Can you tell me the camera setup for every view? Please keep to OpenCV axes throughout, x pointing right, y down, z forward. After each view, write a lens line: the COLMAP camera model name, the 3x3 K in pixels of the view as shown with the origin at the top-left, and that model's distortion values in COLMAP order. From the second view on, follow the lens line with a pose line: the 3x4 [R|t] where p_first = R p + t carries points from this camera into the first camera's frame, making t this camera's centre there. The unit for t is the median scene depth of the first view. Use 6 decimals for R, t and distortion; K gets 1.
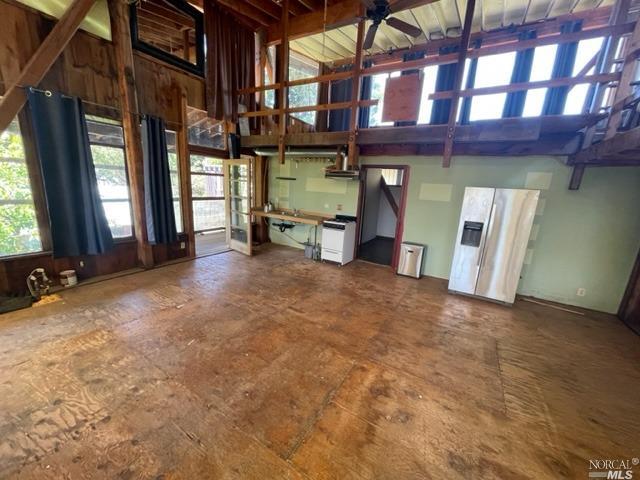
lens RADIAL K [[257.0, 0, 317.9], [0, 257.0, 240.4], [0, 0, 1]] dist [-0.003203, 0.000735]
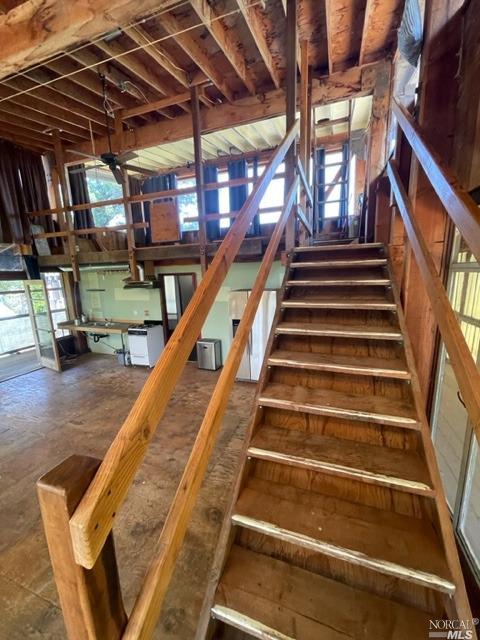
lens RADIAL K [[257.0, 0, 241.6], [0, 257.0, 317.9], [0, 0, 1]] dist [-0.003203, 0.000735]
pose [[0.979154, -0.125136, 0.159996, 0.299102], [0.129257, 0.991489, -0.015574, -0.040107], [-0.156685, 0.035930, 0.986995, -0.129615]]
